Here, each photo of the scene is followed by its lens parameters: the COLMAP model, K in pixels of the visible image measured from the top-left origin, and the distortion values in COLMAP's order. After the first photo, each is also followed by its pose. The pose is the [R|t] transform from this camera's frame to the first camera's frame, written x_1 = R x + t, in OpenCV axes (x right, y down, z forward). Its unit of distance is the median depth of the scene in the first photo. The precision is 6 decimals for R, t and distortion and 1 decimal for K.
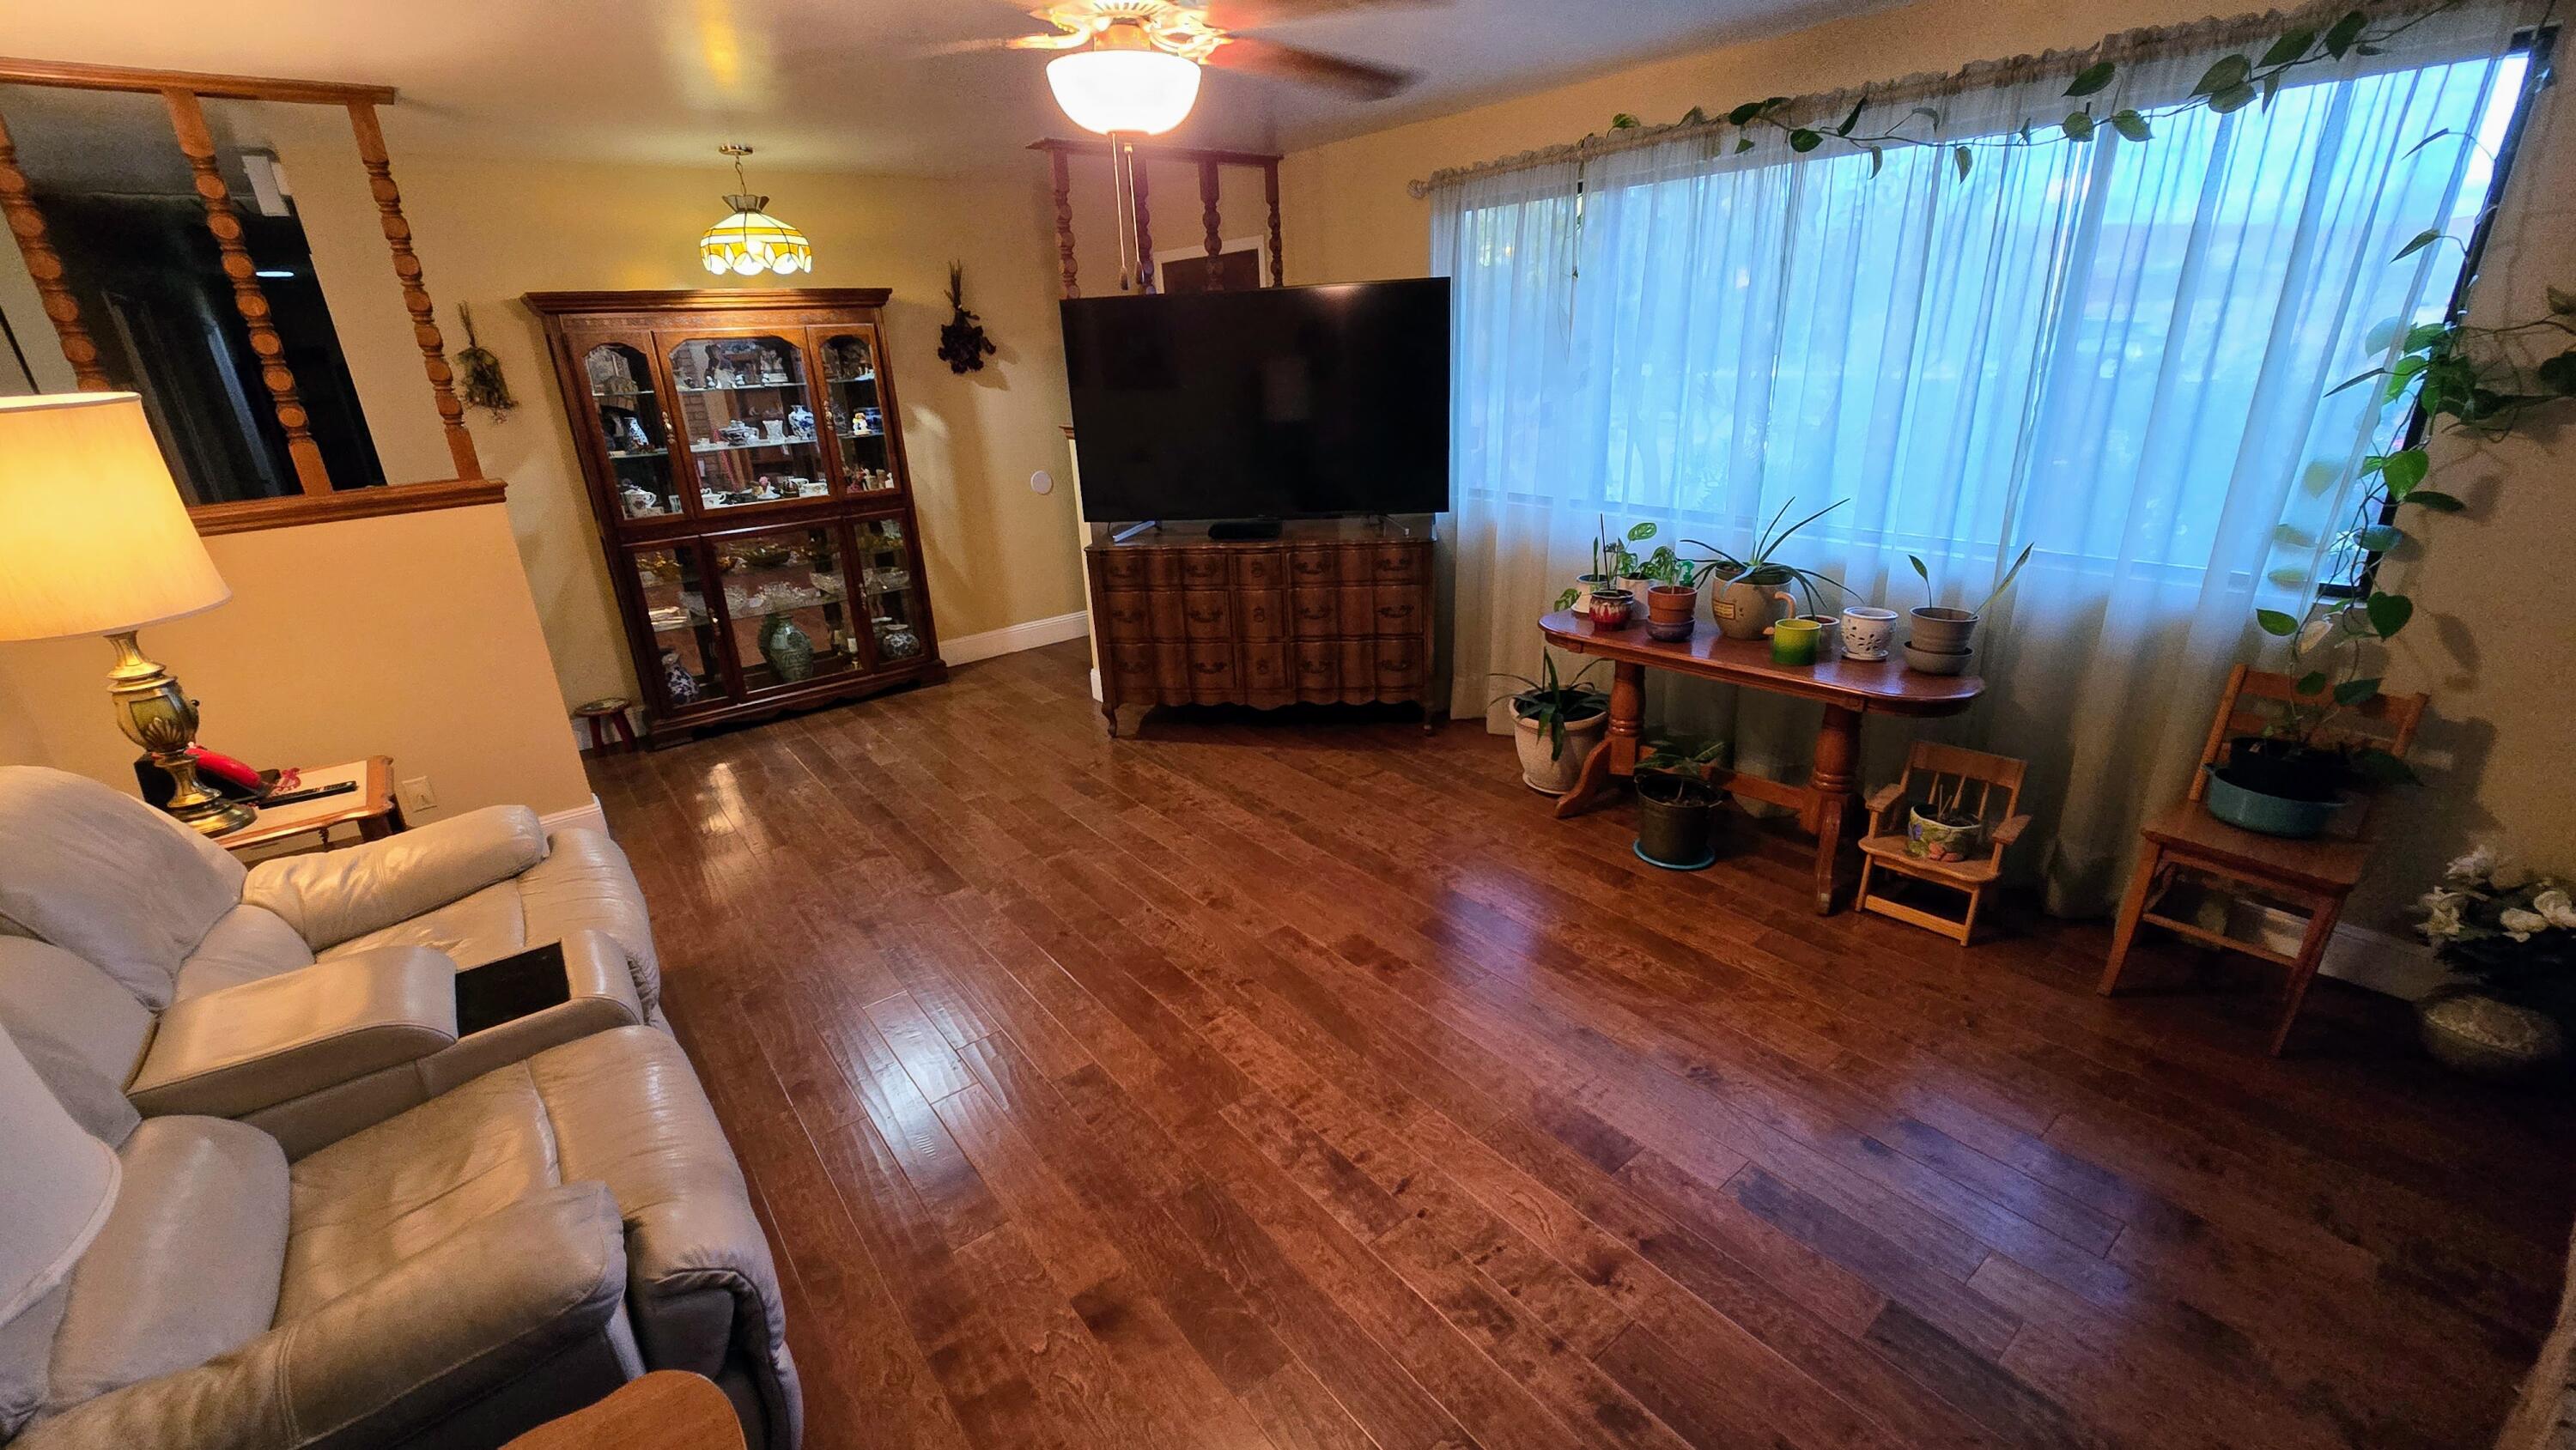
lens RADIAL K [[1047.4, 0, 1288.0], [0, 1047.4, 725.0], [0, 0, 1]] dist [0.000807, 0.000228]
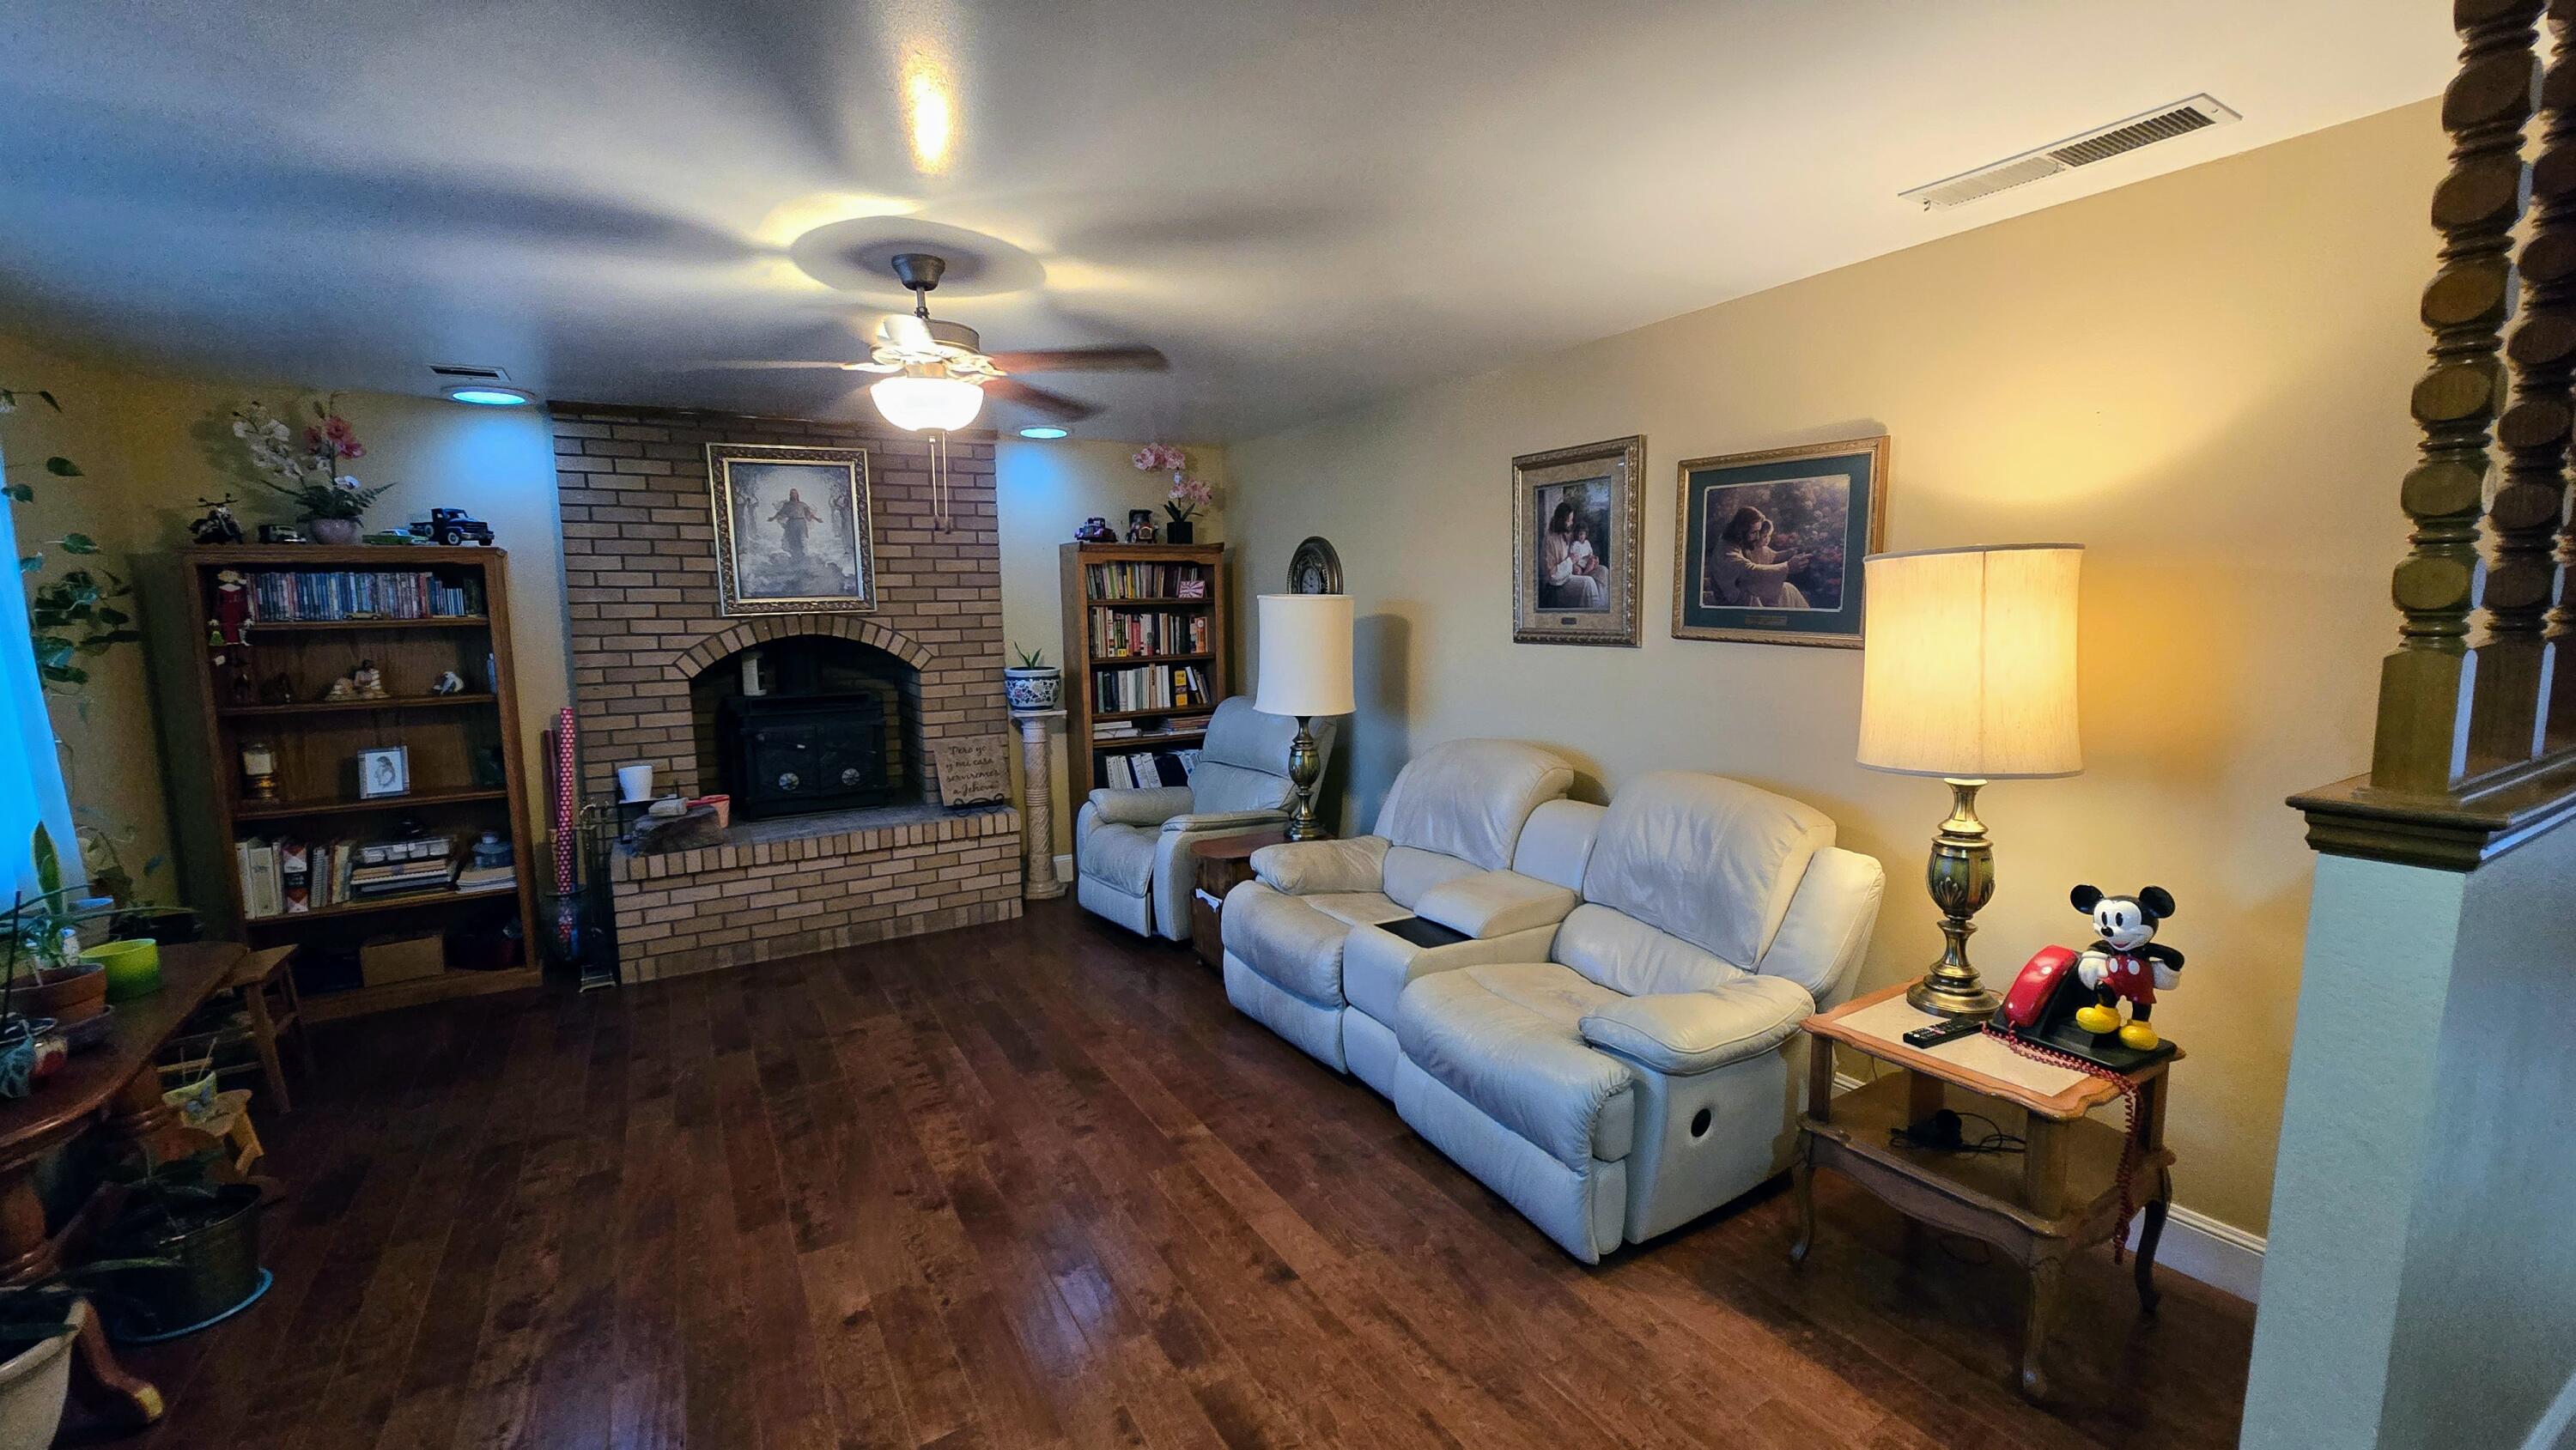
lens RADIAL K [[1050.3, 0, 1288.0], [0, 1050.3, 725.0], [0, 0, 1]] dist [-0.000128, -0.000011]
pose [[-0.989184, 0.048847, 0.138309, -0.589703], [0.106699, 0.886643, 0.449977, -0.579072], [-0.100651, 0.459867, -0.882265, 1.721988]]
